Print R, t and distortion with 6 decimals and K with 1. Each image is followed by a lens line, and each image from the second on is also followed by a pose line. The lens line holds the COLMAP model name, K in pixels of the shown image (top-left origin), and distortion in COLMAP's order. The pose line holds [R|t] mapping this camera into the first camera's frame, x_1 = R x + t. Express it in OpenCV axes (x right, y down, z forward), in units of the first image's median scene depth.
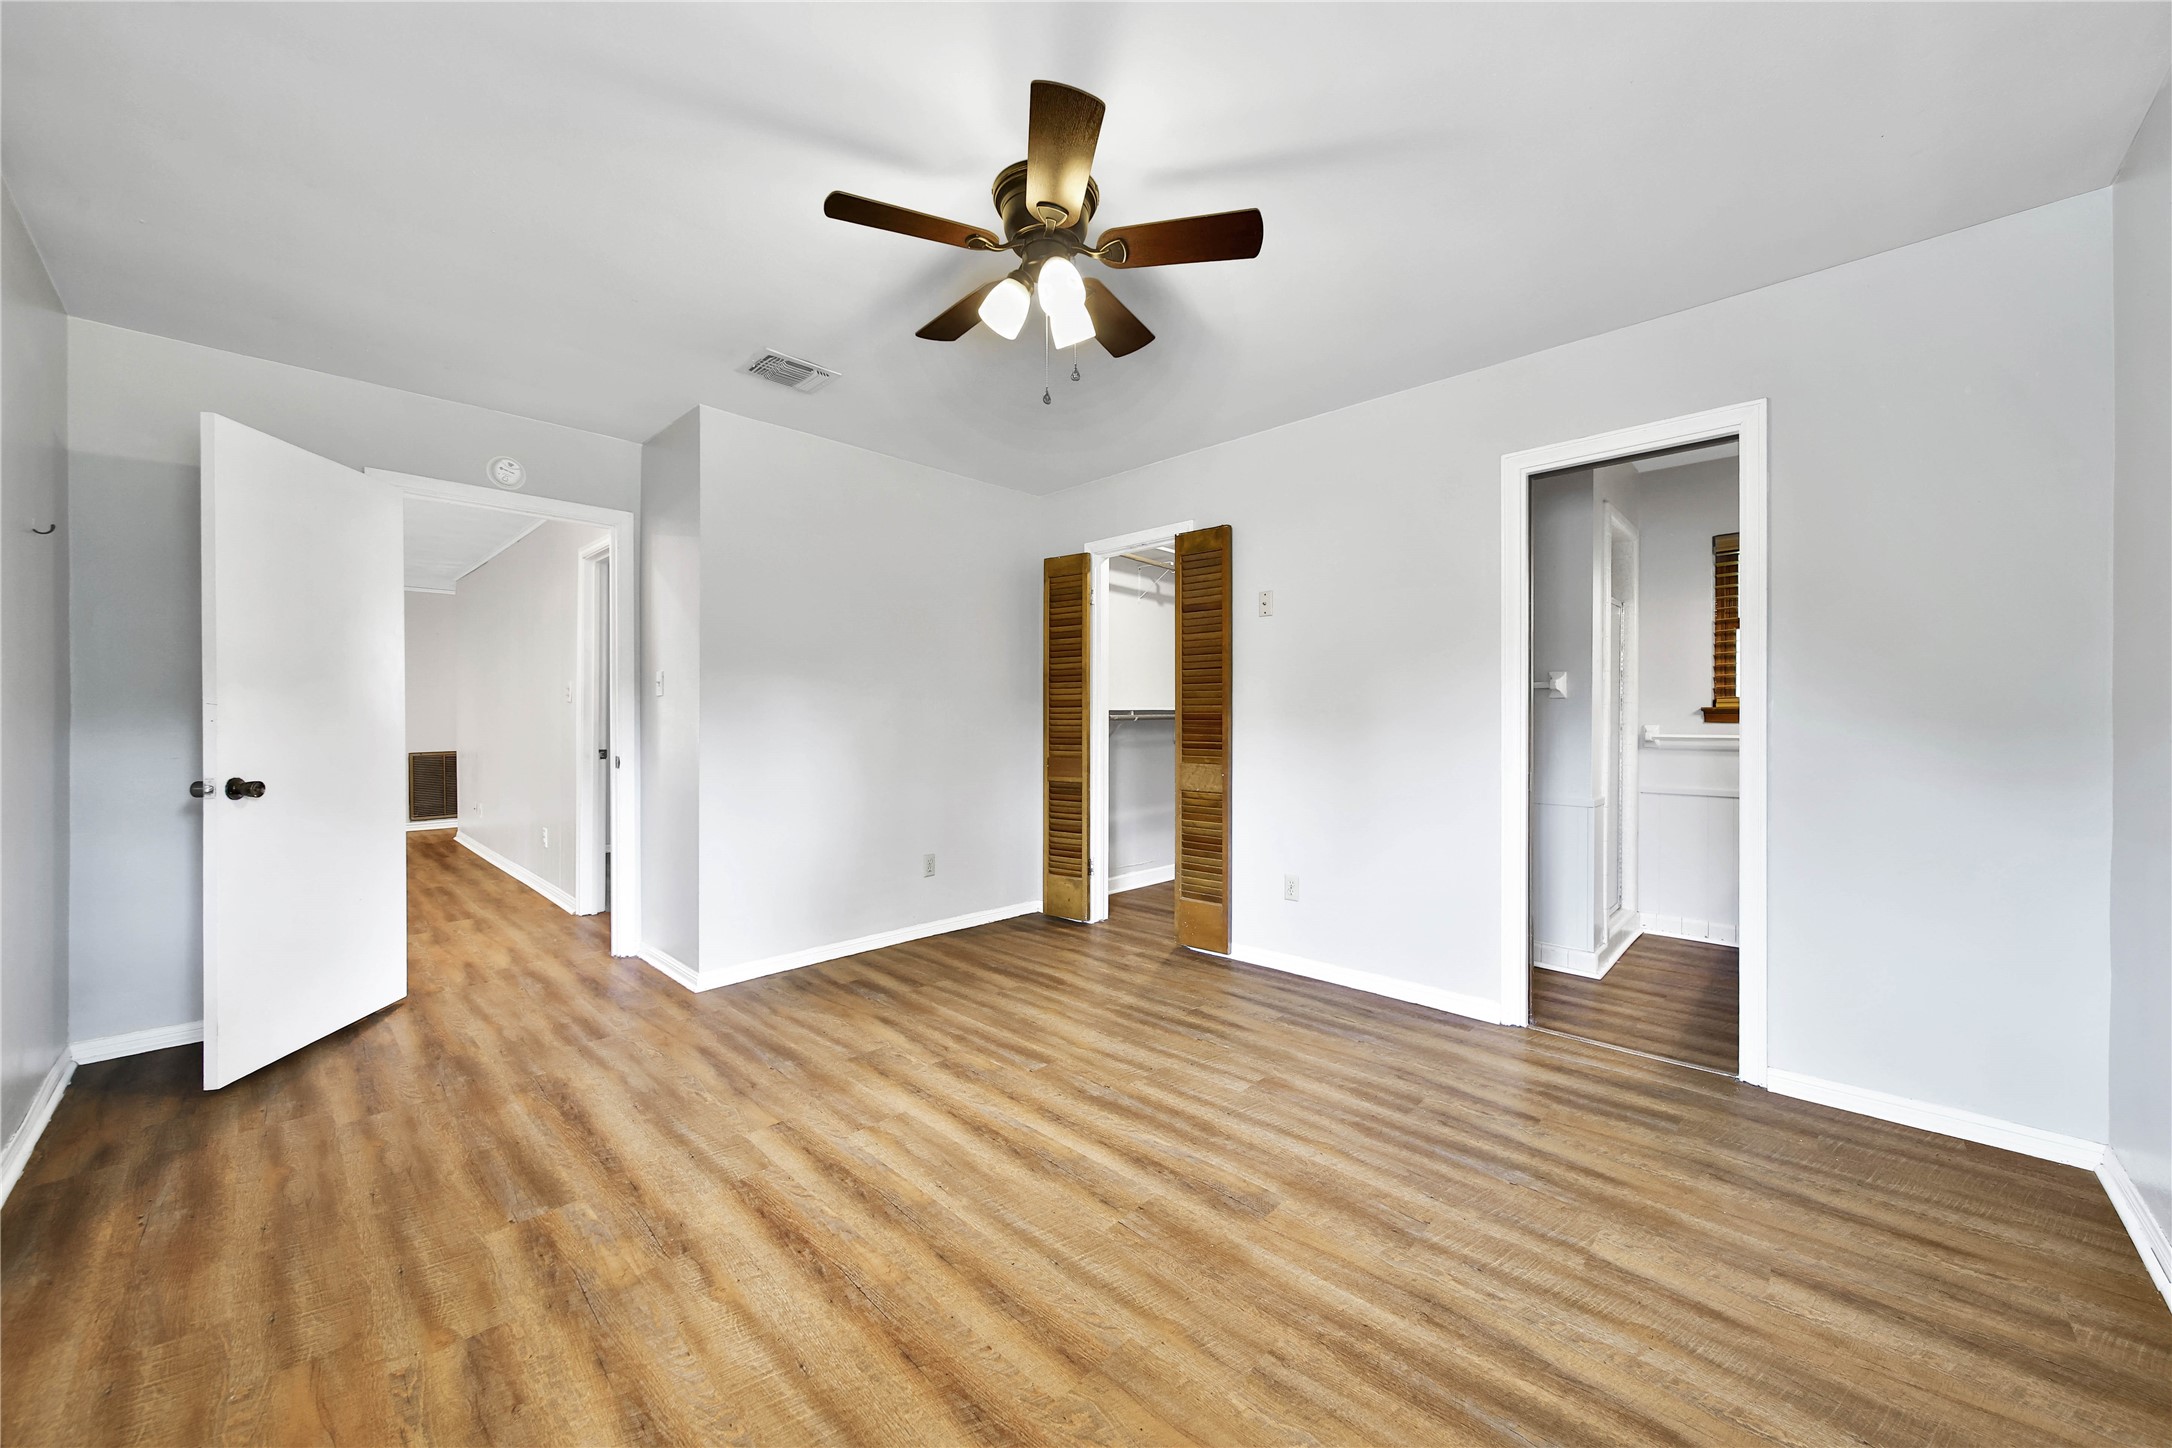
lens RADIAL K [[787.7, 0, 1083.4], [0, 787.7, 723.3], [0, 0, 1]] dist [-0.001237, -0.000053]
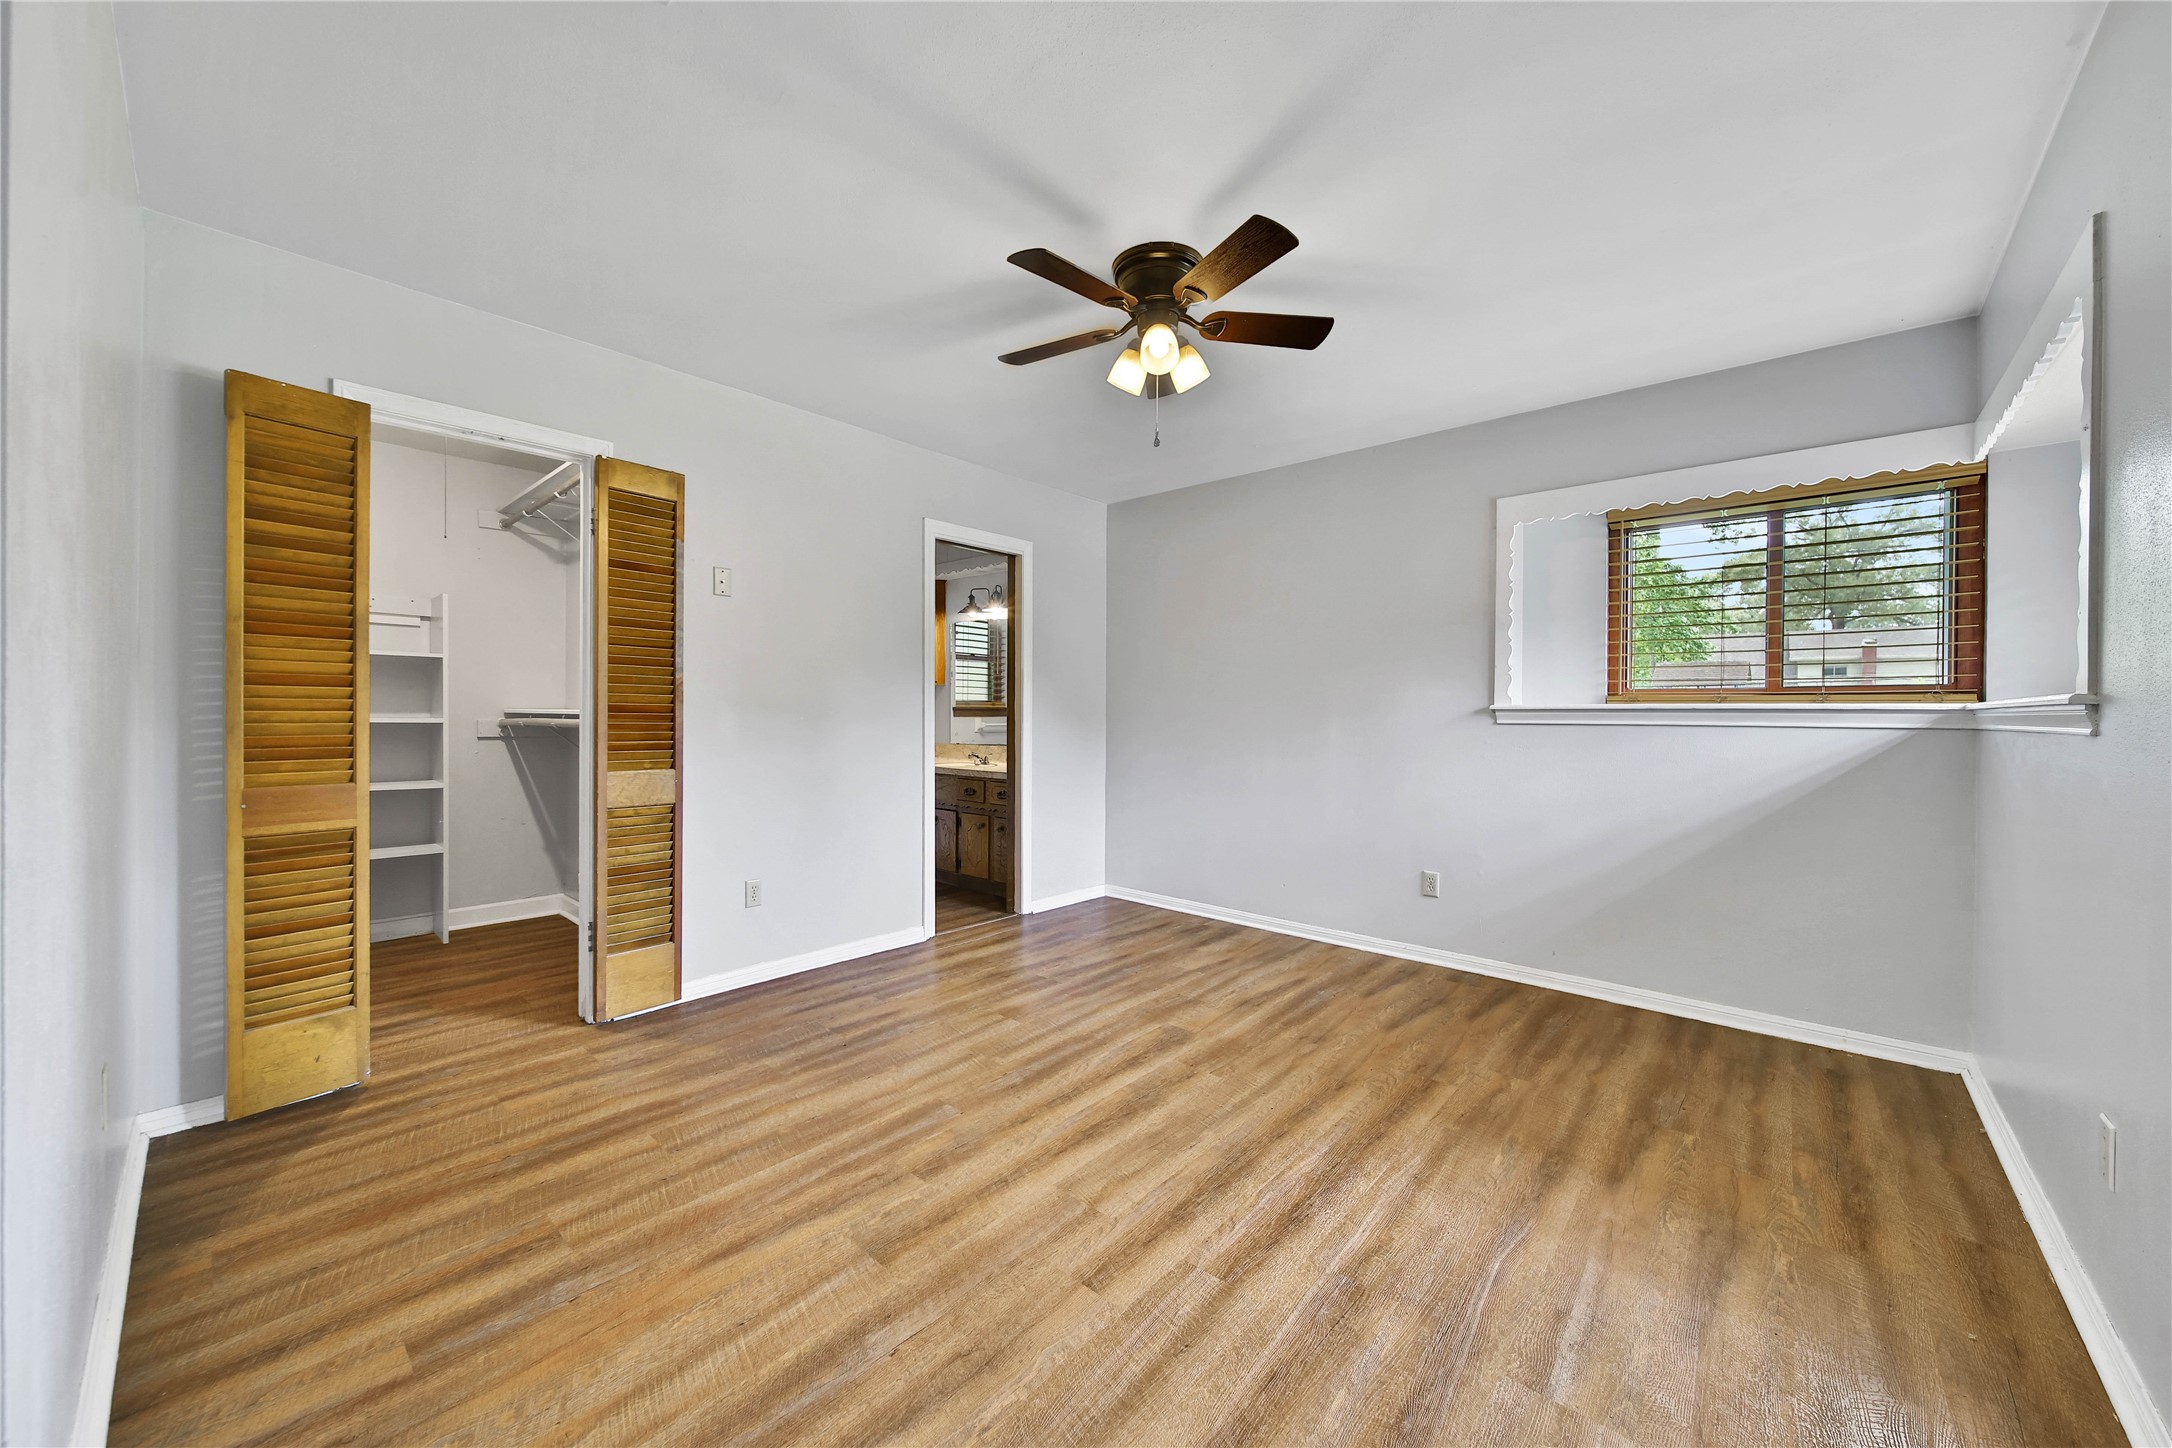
lens RADIAL K [[787.7, 0, 1083.2], [0, 787.7, 720.4], [0, 0, 1]] dist [-0.001237, -0.000053]
pose [[-0.031518, -0.006151, 0.999484, -0.914335], [-0.002800, 0.999978, 0.006066, -0.003534], [-0.999499, -0.002608, -0.031535, 0.860879]]
